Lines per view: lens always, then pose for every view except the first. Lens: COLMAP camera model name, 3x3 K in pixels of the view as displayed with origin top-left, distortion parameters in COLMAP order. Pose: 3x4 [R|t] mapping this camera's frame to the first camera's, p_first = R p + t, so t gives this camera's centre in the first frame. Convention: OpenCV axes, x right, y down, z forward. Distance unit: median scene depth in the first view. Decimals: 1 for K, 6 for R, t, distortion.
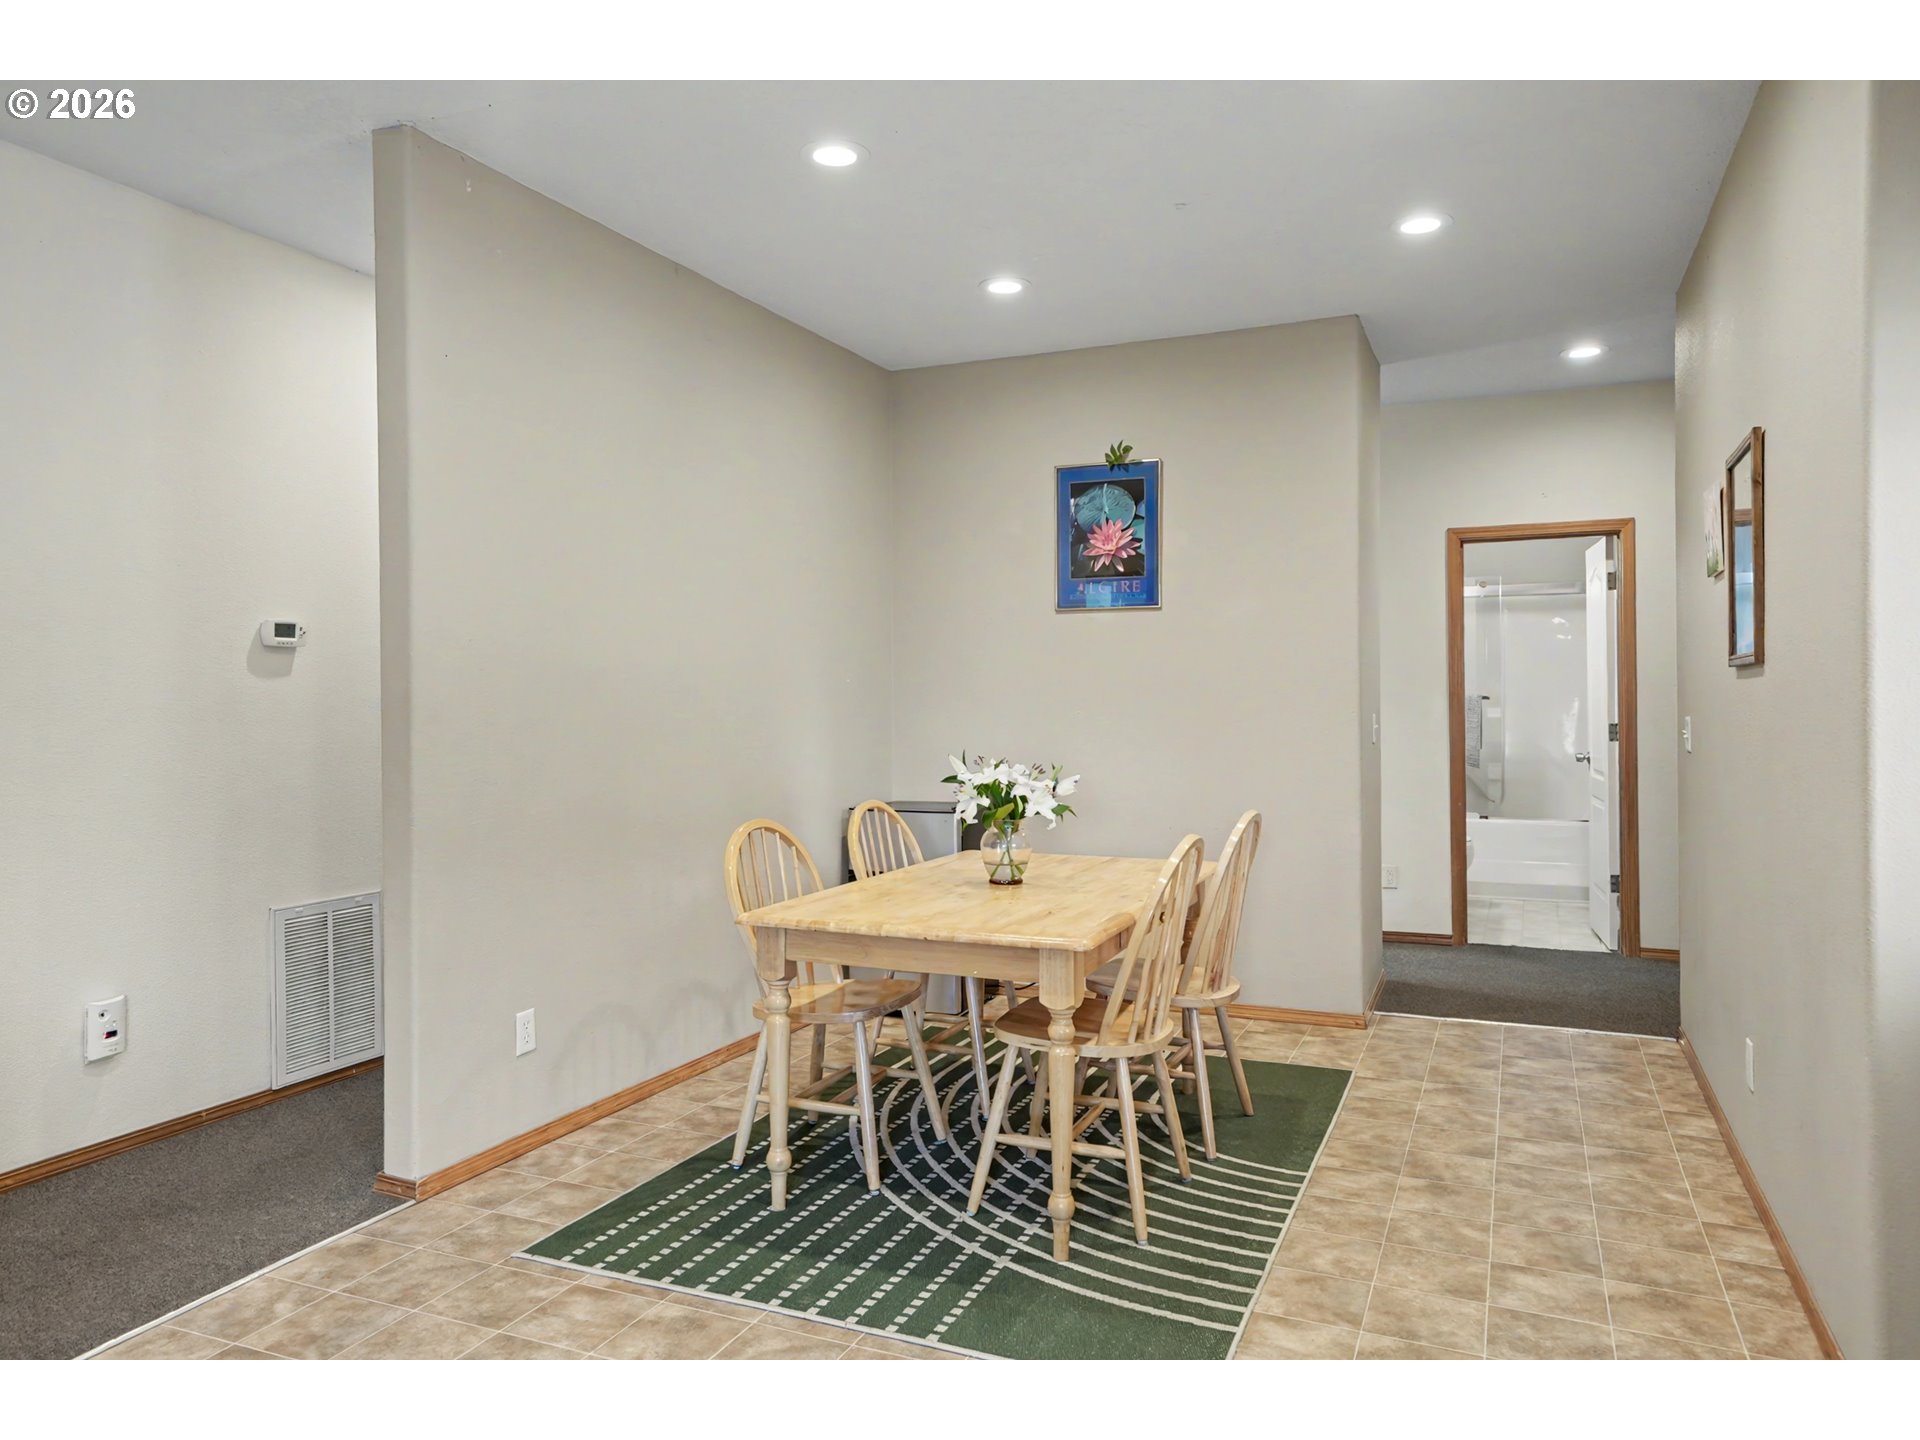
lens RADIAL K [[1279.9, 0, 956.8], [0, 1279.9, 711.9], [0, 0, 1]] dist [0.018397, 0.003210]
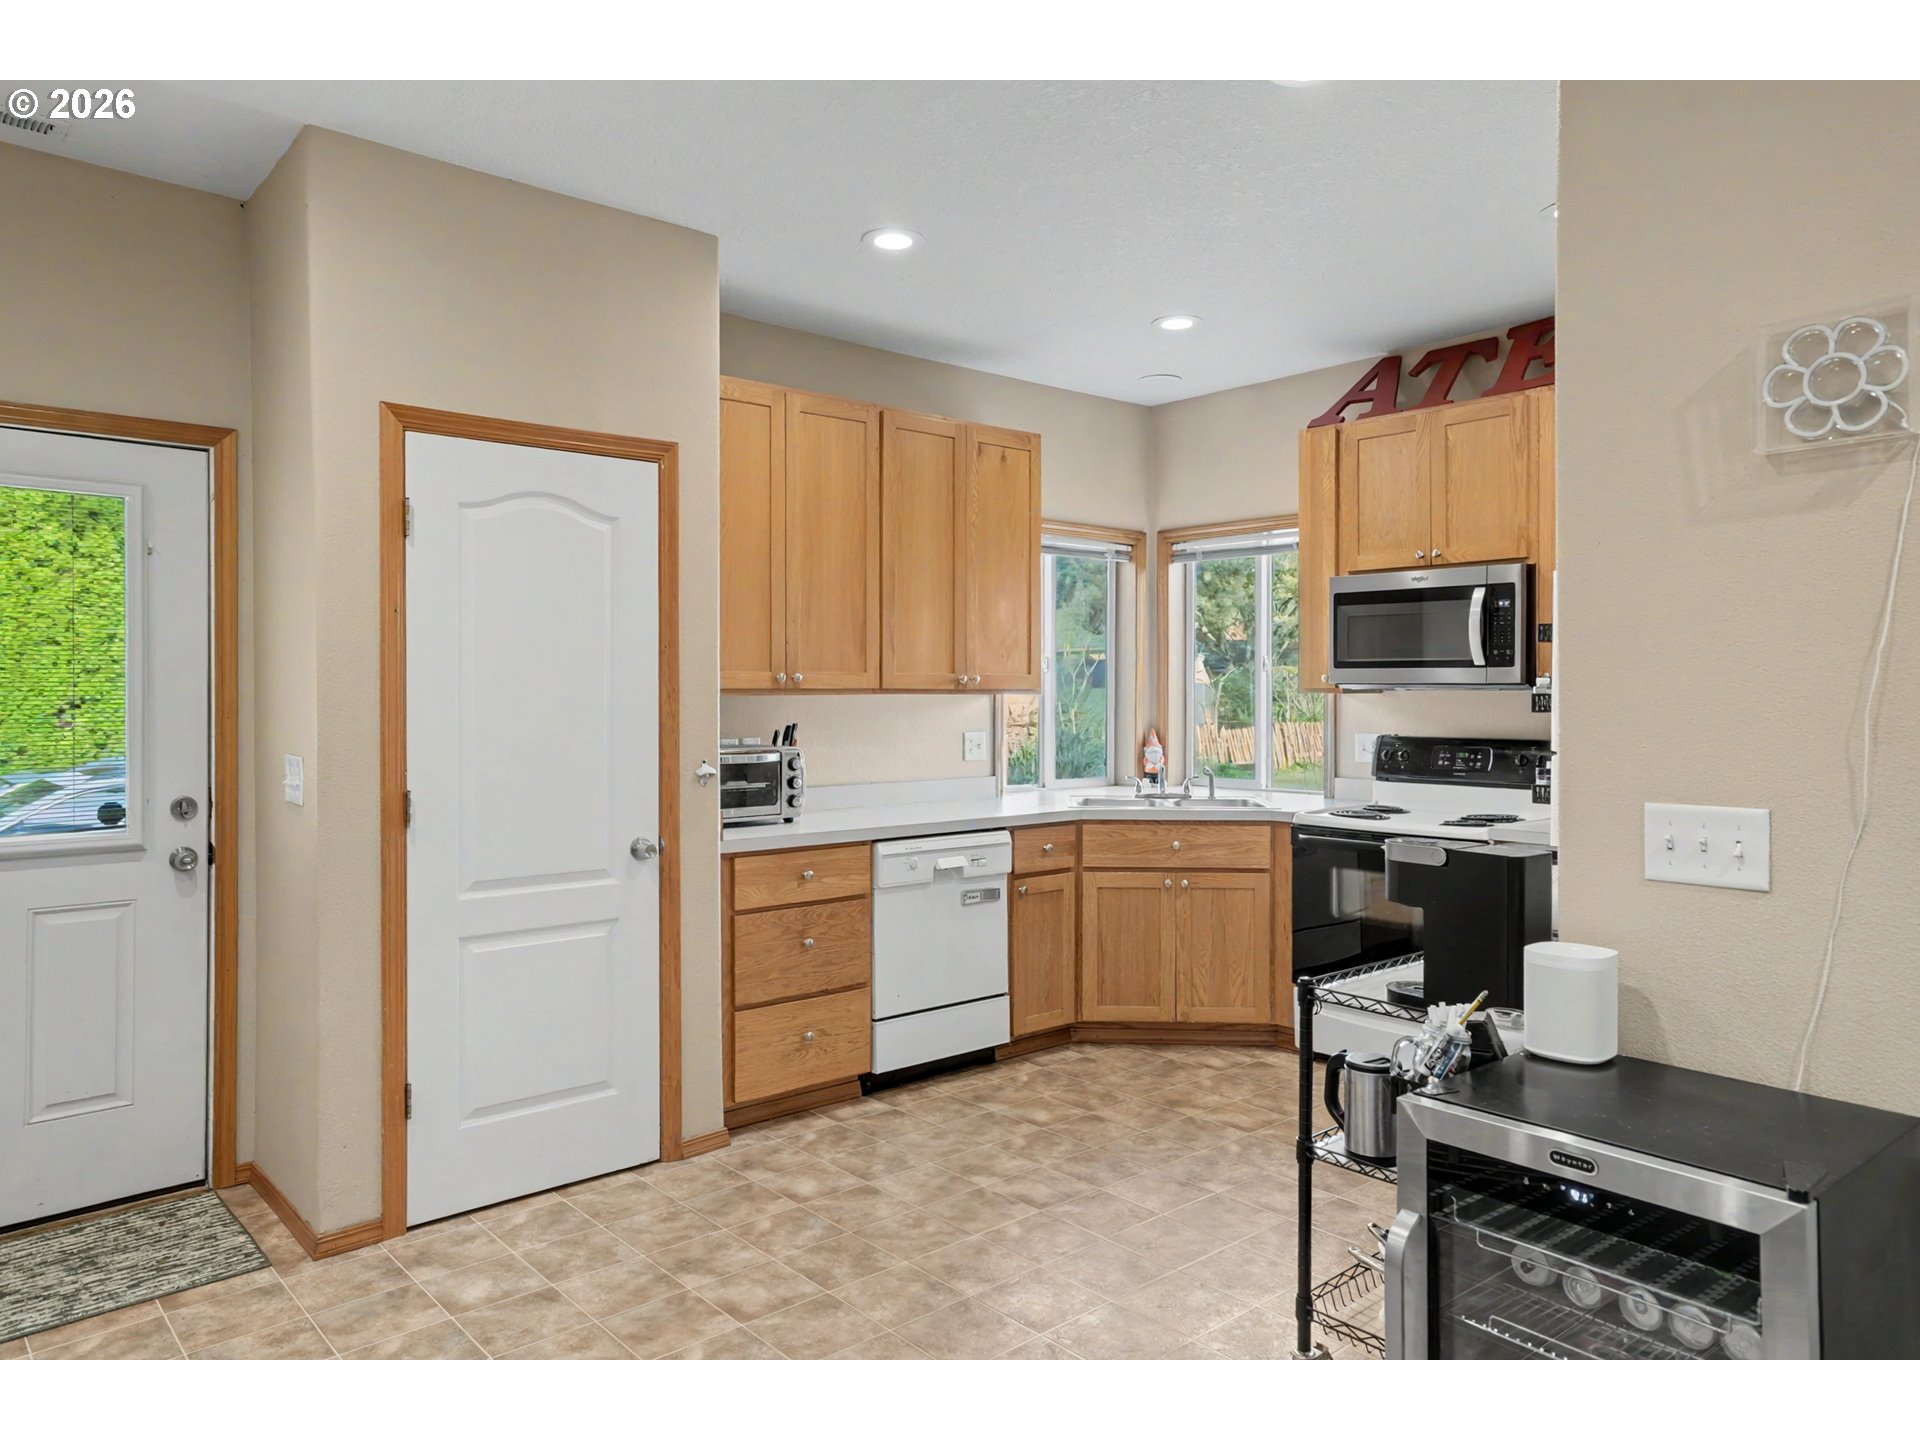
lens RADIAL K [[1267.3, 0, 965.5], [0, 1267.3, 701.2], [0, 0, 1]] dist [-0.003592, 0.000497]
pose [[-0.904577, -0.001895, 0.426307, 0.027865], [0.005809, 0.999842, 0.016771, -0.053107], [-0.426272, 0.017647, -0.904423, 2.196009]]
